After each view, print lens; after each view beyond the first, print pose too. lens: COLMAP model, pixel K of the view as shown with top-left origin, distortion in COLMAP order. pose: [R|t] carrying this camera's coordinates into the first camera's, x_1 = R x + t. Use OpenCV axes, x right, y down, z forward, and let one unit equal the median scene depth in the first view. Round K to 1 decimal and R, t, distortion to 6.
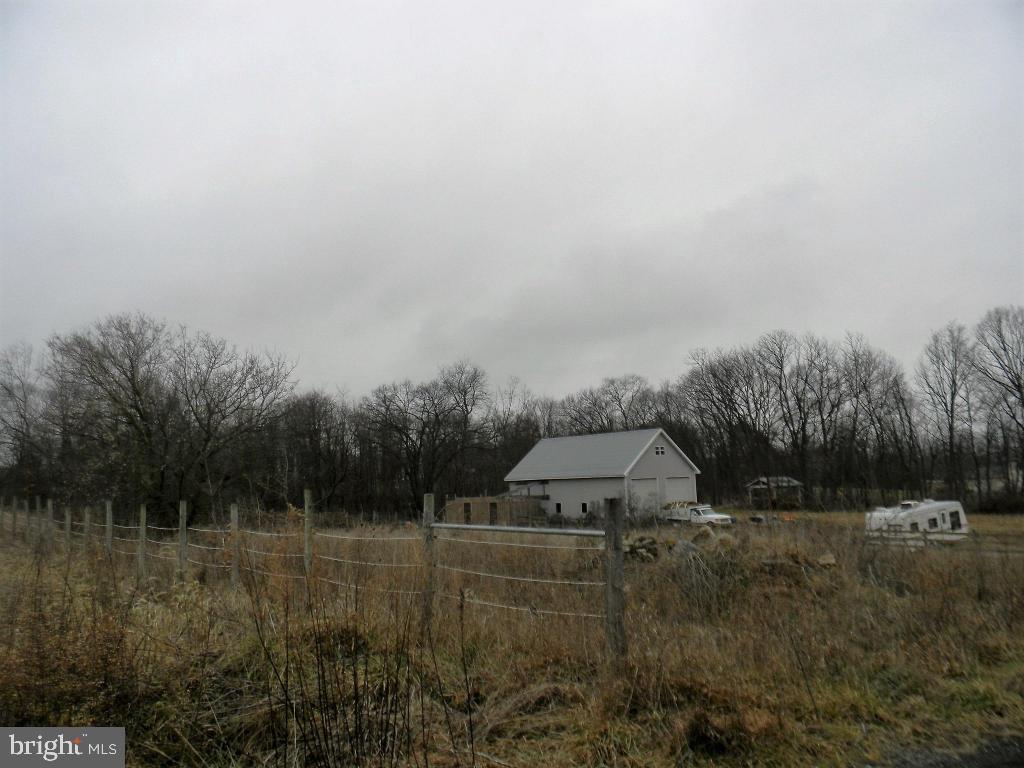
lens RADIAL K [[852.7, 0, 509.1], [0, 852.7, 383.2], [0, 0, 1]] dist [0.009615, 0.002270]
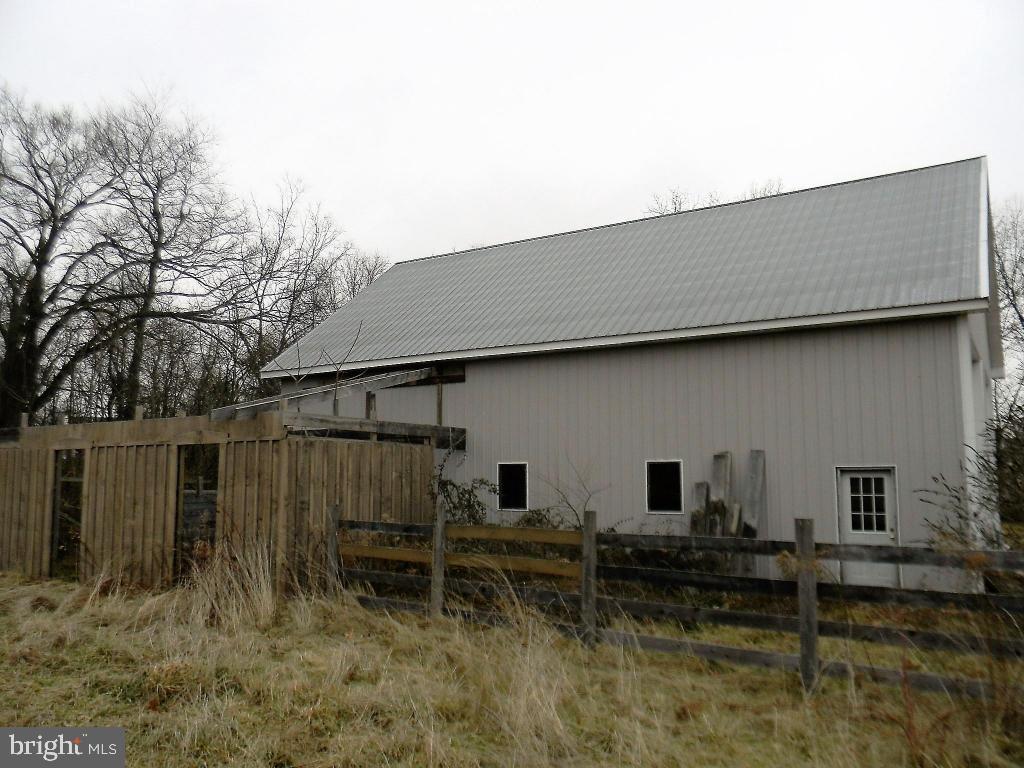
lens RADIAL K [[852.7, 0, 513.0], [0, 852.7, 383.1], [0, 0, 1]] dist [0.009615, 0.002270]
pose [[0.955899, 0.058550, 0.287801, -0.007404], [-0.058874, 0.998237, -0.007540, 0.121135], [-0.287735, -0.009737, 0.957661, 0.785925]]
